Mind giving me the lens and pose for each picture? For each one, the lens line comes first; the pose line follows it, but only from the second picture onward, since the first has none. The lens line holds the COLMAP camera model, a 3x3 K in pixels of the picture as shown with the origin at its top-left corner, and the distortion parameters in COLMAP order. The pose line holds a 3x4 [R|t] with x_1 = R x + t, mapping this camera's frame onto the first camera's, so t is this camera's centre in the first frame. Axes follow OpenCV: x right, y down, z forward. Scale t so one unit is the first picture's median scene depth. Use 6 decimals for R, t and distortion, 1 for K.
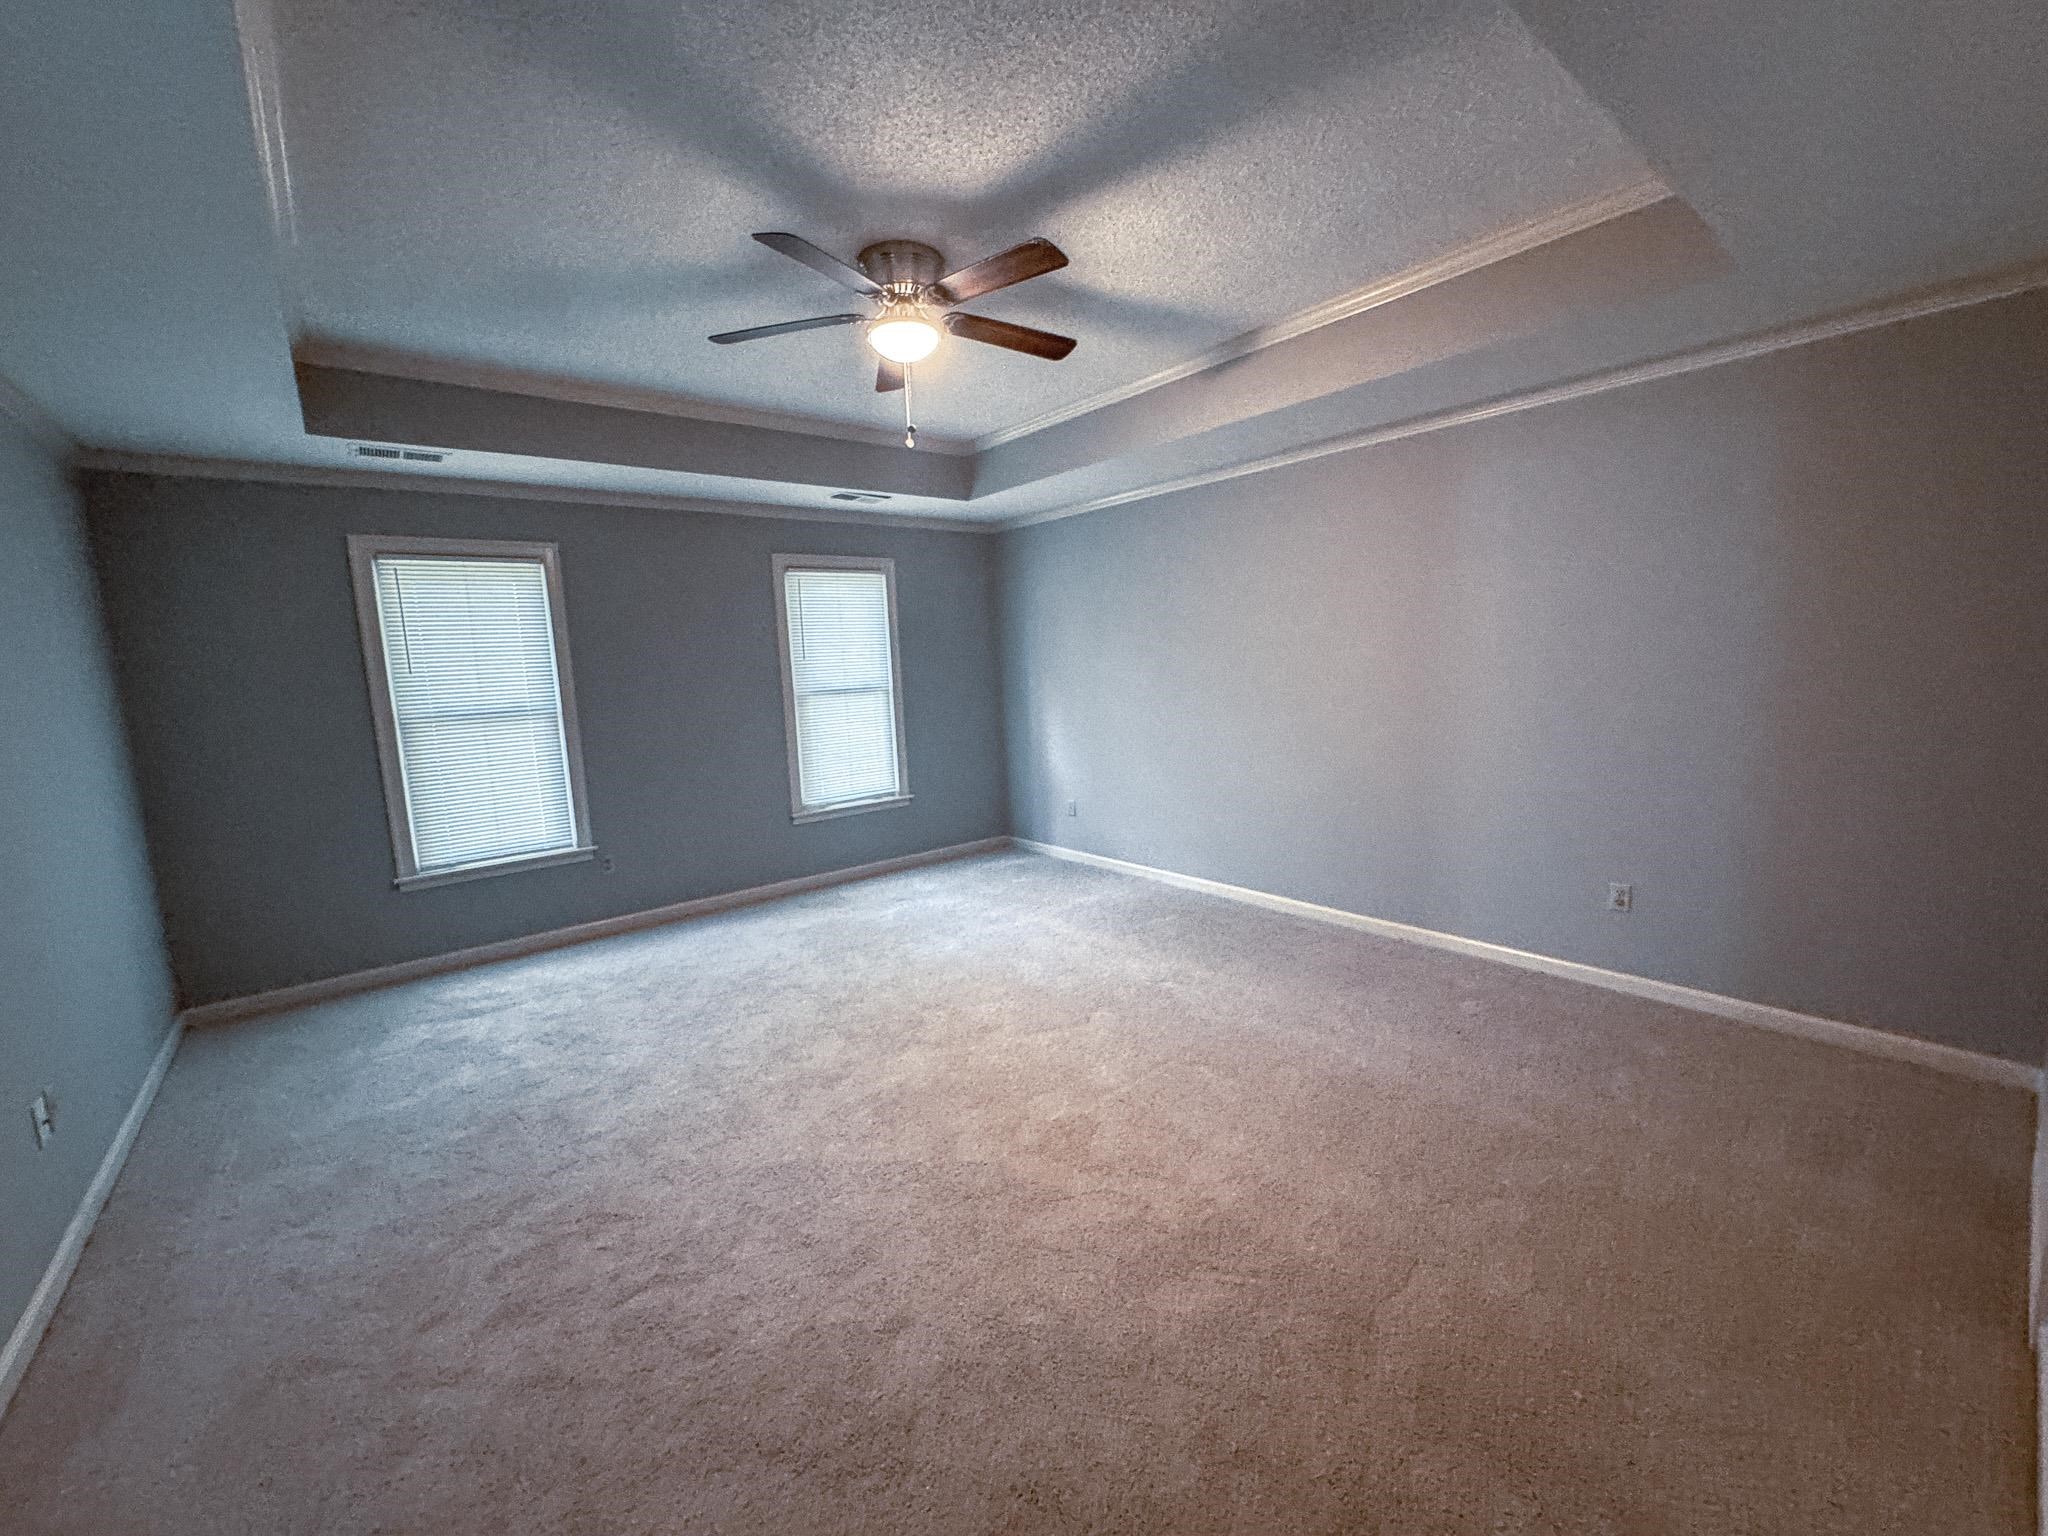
lens RADIAL K [[825.7, 0, 1027.5], [0, 825.7, 772.8], [0, 0, 1]] dist [-0.004008, 0.000930]
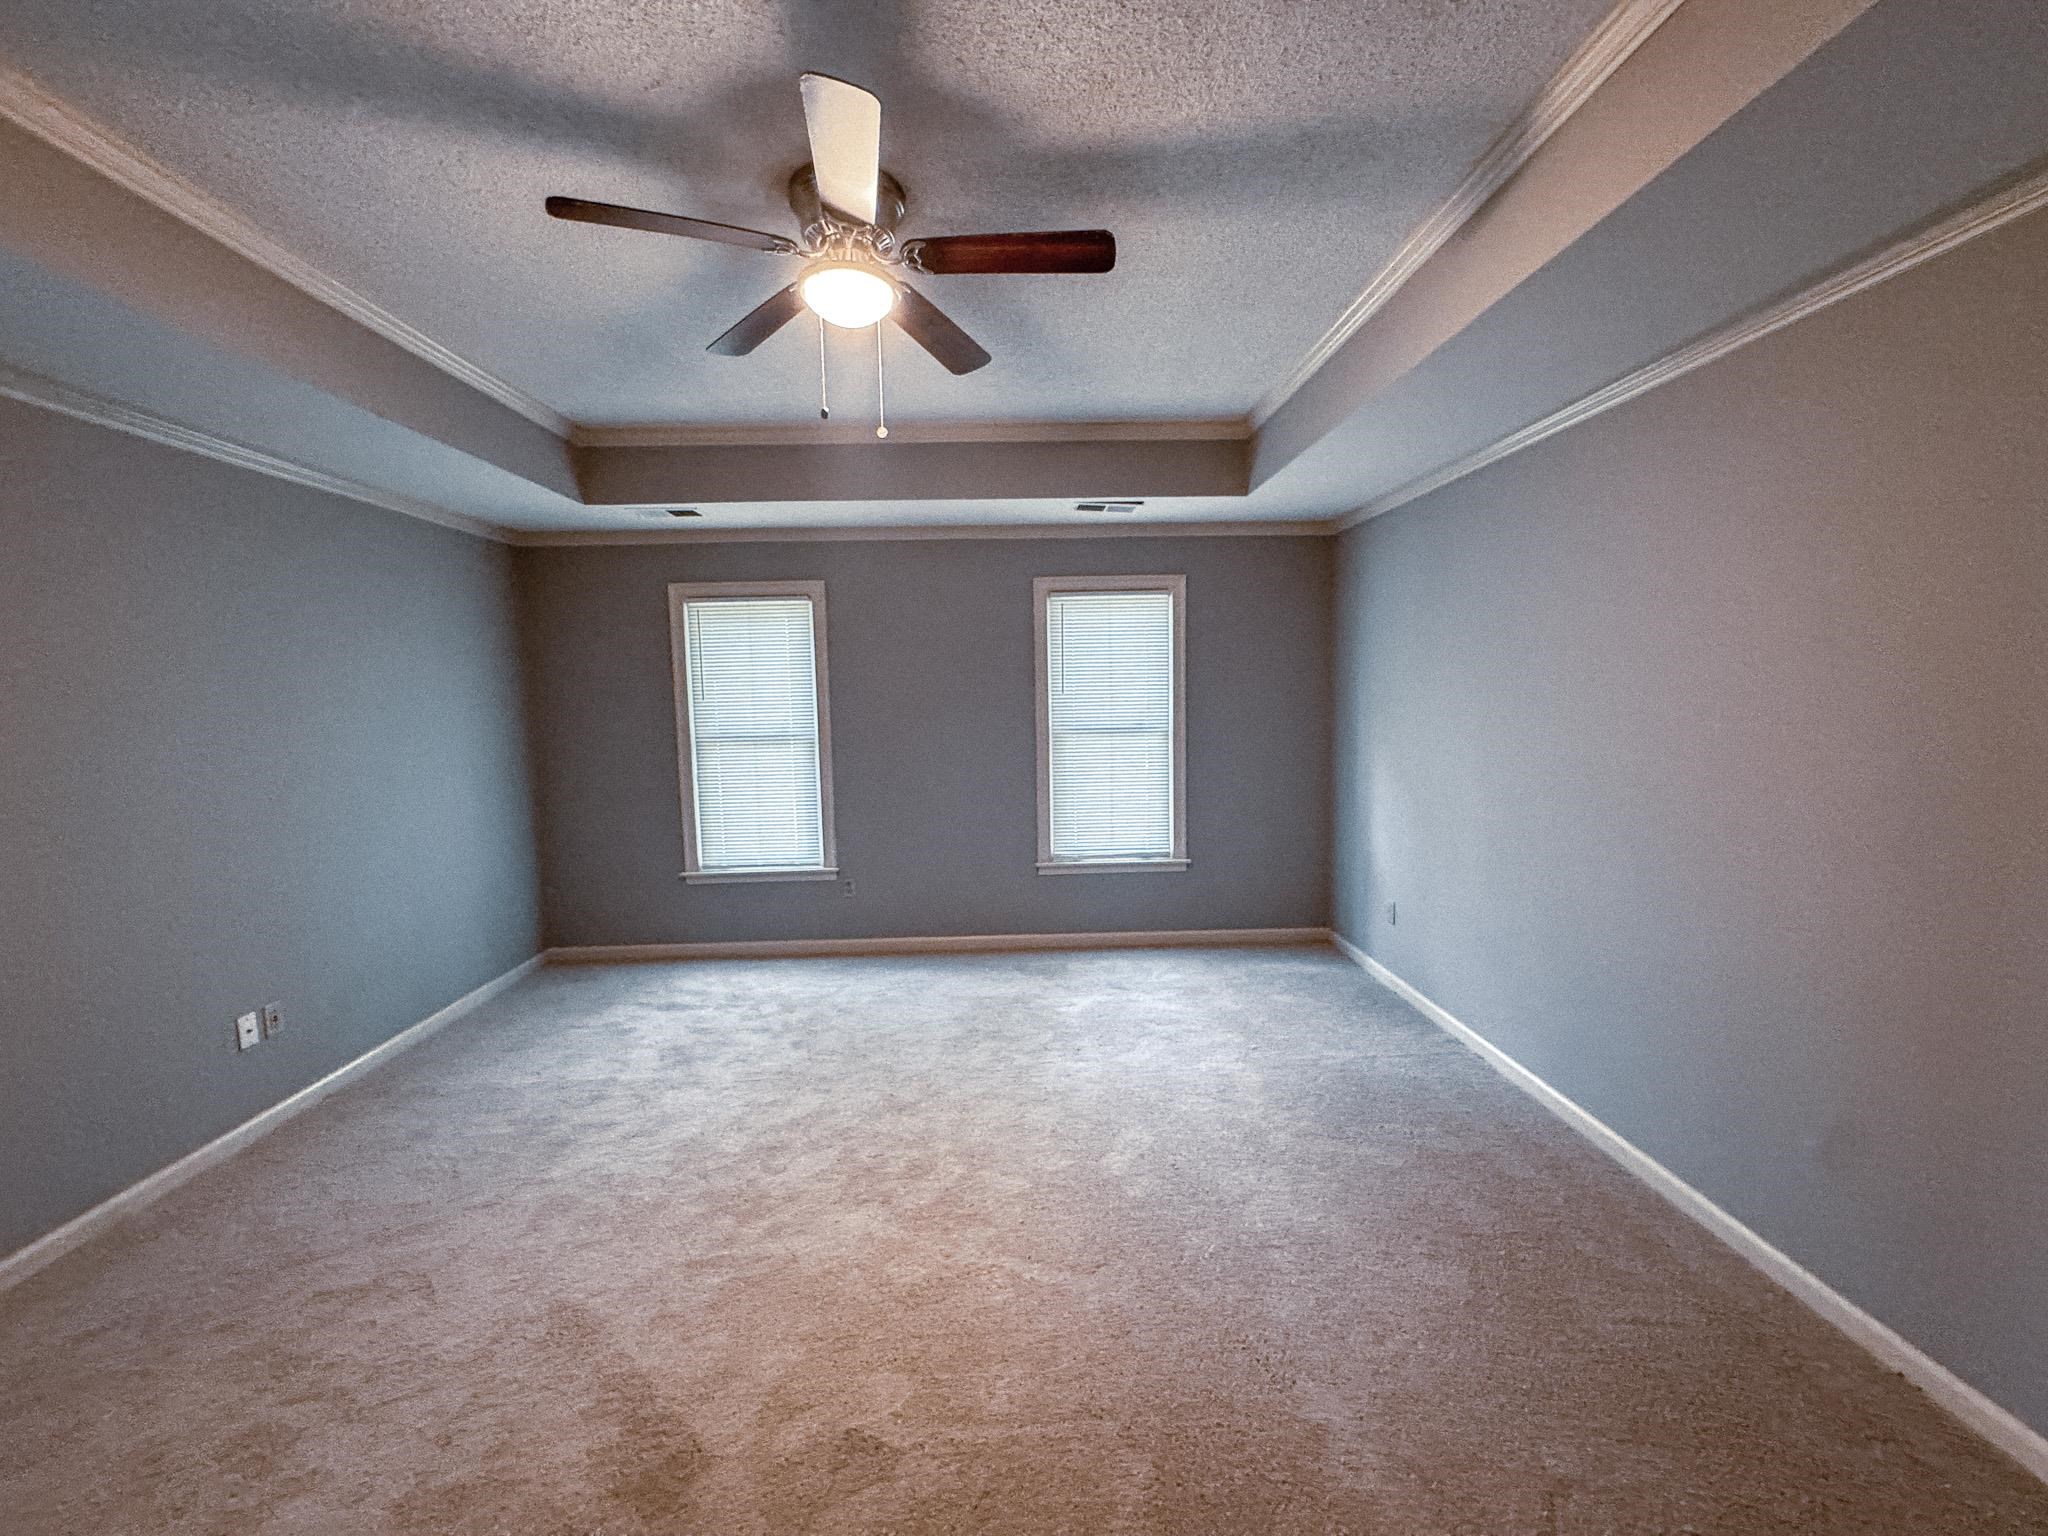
lens RADIAL K [[825.7, 0, 1019.7], [0, 825.7, 764.6], [0, 0, 1]] dist [-0.004008, 0.000930]
pose [[0.791995, 0.079870, -0.605280, 0.291237], [-0.100451, 0.994942, -0.000150, -0.067079], [0.602207, 0.060920, 0.796012, 0.317531]]
